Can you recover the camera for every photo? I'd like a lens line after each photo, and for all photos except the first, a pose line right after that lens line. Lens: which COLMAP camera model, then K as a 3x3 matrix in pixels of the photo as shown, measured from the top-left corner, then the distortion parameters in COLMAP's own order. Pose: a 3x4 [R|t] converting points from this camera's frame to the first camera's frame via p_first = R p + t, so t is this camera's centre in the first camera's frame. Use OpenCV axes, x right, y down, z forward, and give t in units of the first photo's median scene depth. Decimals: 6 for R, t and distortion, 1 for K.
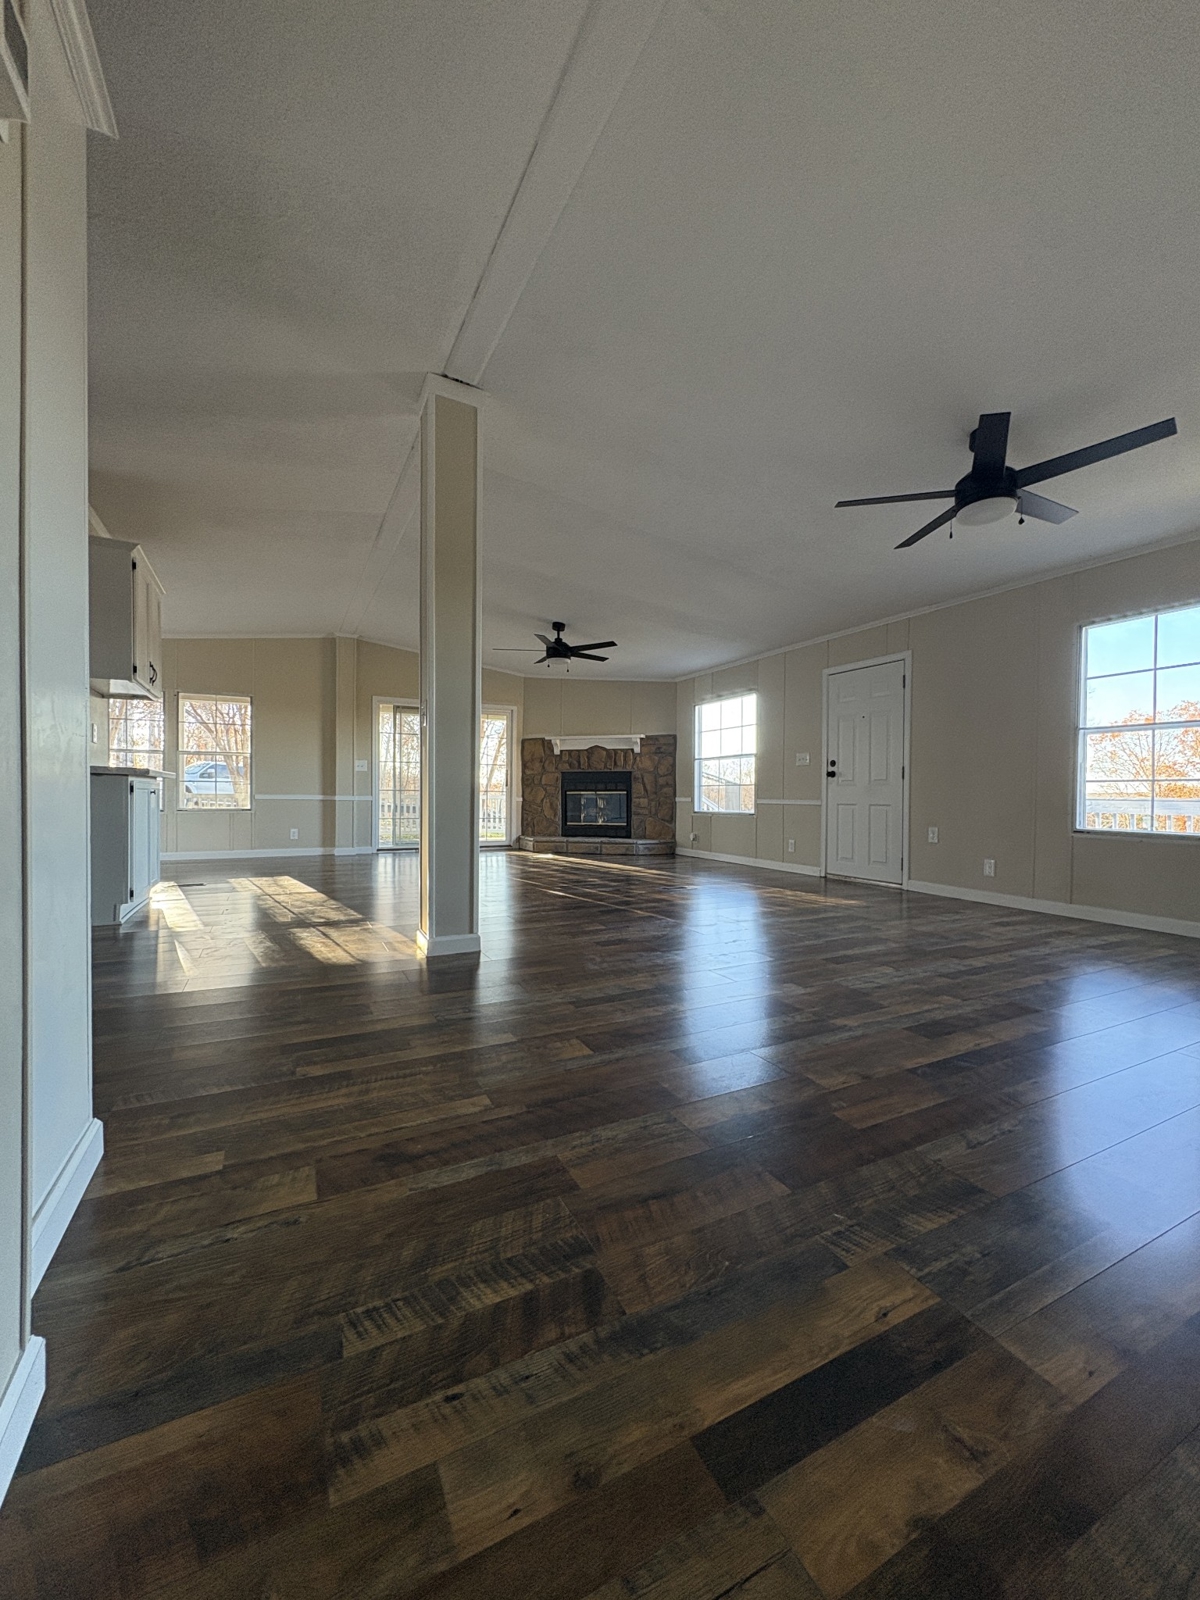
lens RADIAL K [[631.7, 0, 603.7], [0, 631.7, 801.4], [0, 0, 1]] dist [-0.000593, 0.000004]
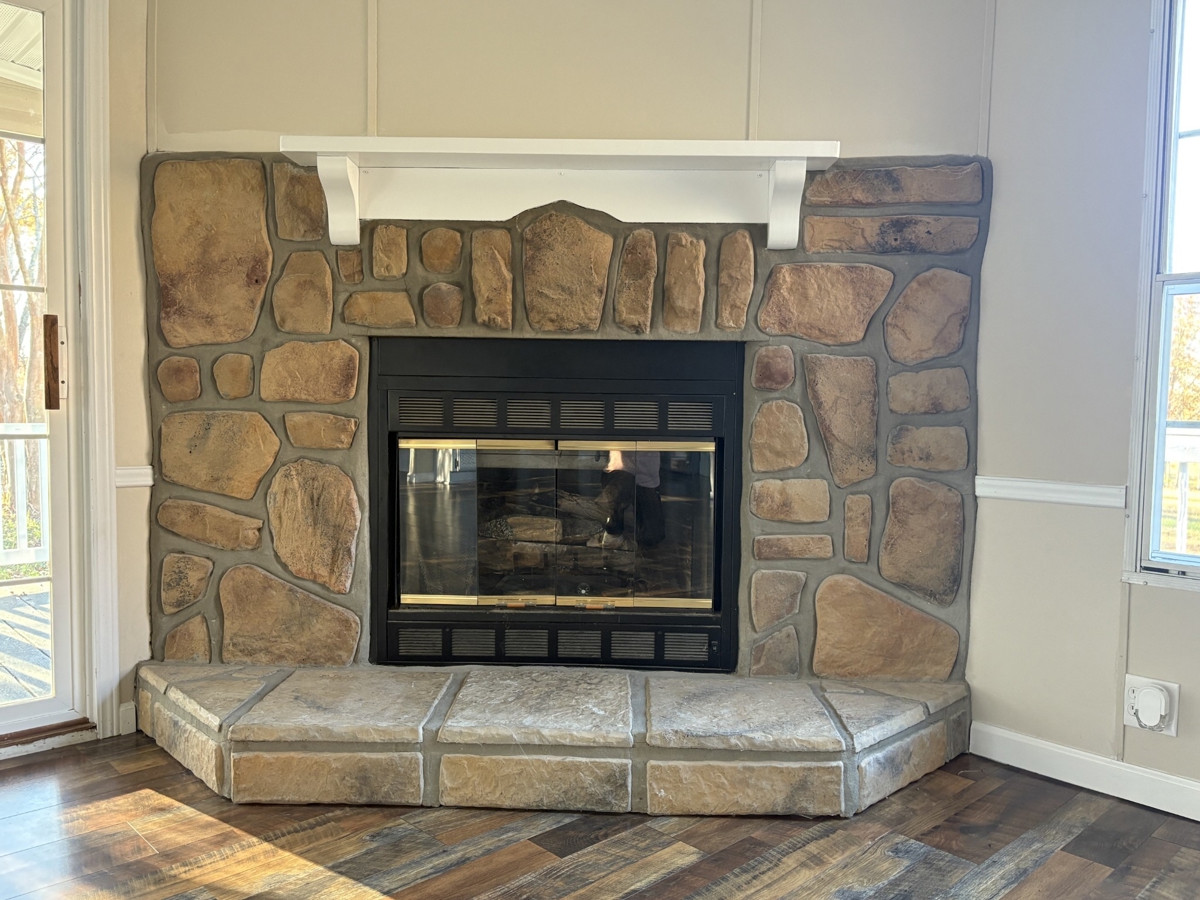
lens RADIAL K [[963.2, 0, 597.1], [0, 963.2, 443.8], [0, 0, 1]] dist [0.012118, 0.002856]
pose [[0.960468, -0.008145, 0.278271, -0.085449], [-0.008312, 0.998287, 0.057906, -0.032503], [-0.278266, -0.057930, 0.958755, 0.724293]]
